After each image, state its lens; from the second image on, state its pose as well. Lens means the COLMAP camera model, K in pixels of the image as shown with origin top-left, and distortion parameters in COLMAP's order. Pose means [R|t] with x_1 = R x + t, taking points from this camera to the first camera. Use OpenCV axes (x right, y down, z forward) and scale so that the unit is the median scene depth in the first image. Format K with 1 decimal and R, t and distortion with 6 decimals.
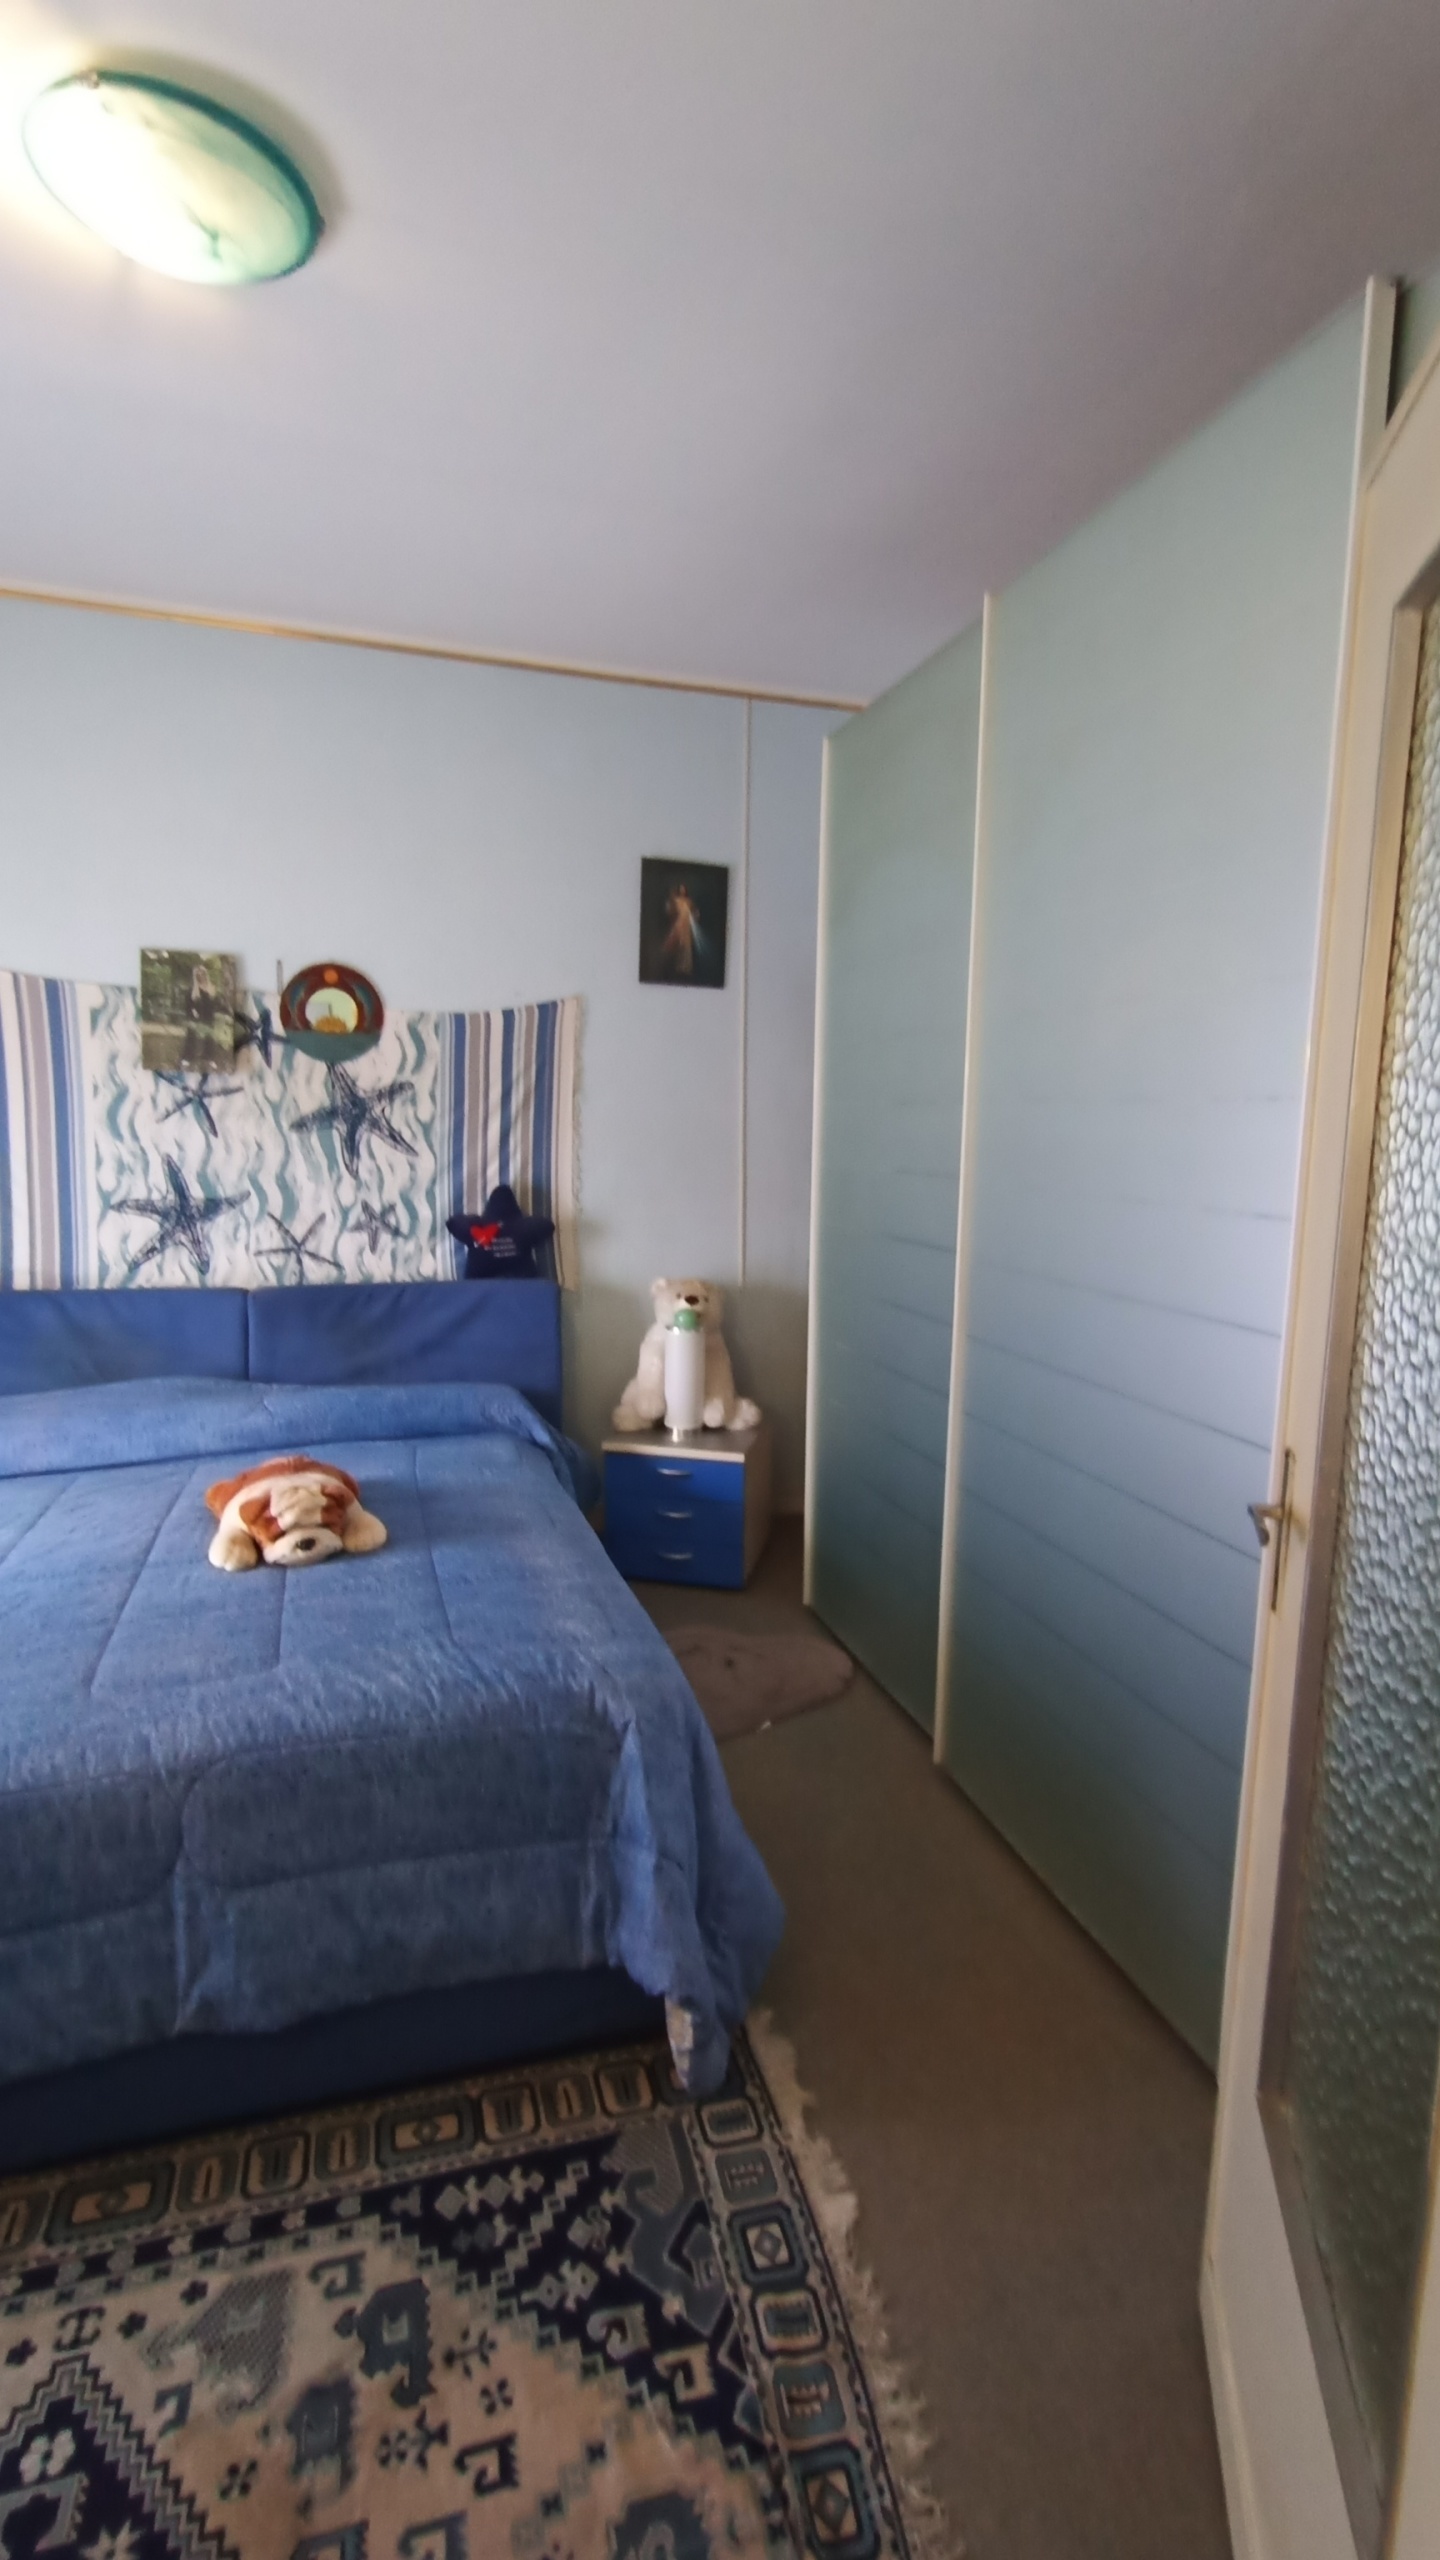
lens RADIAL K [[1161.7, 0, 733.4], [0, 1161.7, 1279.8], [0, 0, 1]] dist [-0.005760, 0.002813]
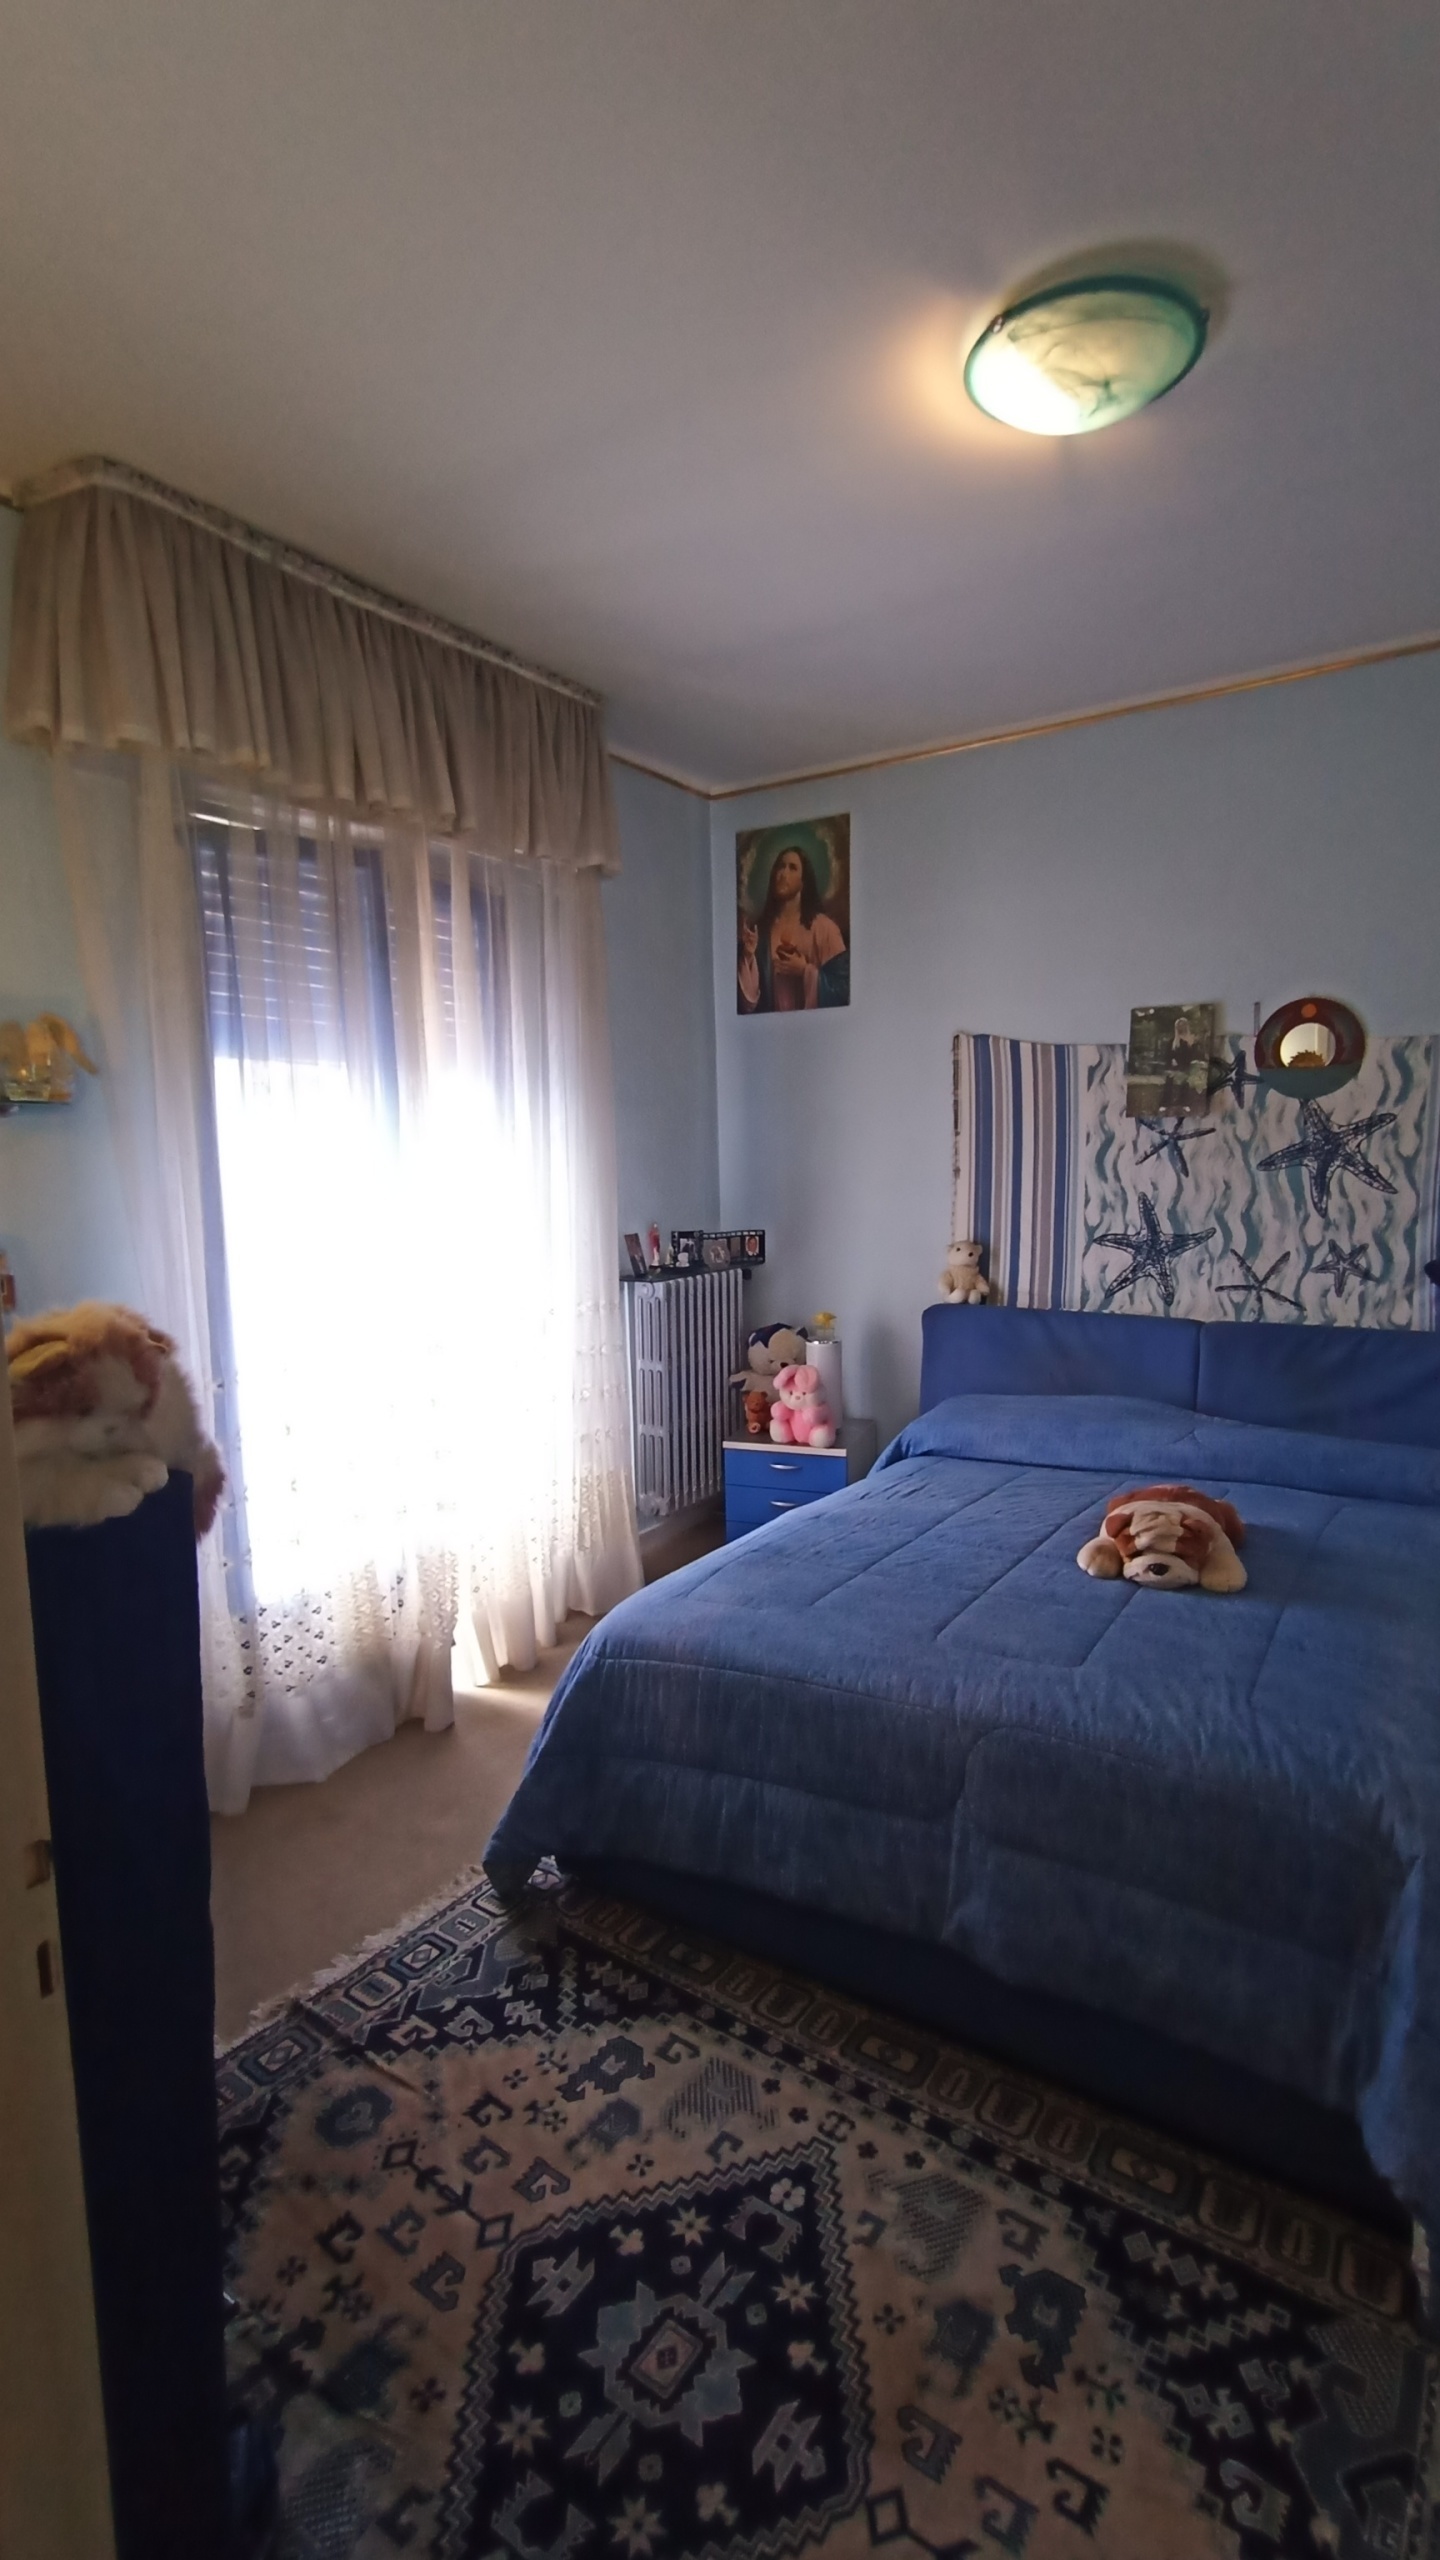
lens RADIAL K [[1131.1, 0, 720.0], [0, 1131.1, 1280.0], [0, 0, 1]] dist [-0.002062, 0.000966]
pose [[0.636353, 0.052040, -0.769640, 0.206145], [-0.074558, 0.997200, 0.005781, -0.009030], [0.767786, 0.053704, 0.638452, 0.054684]]
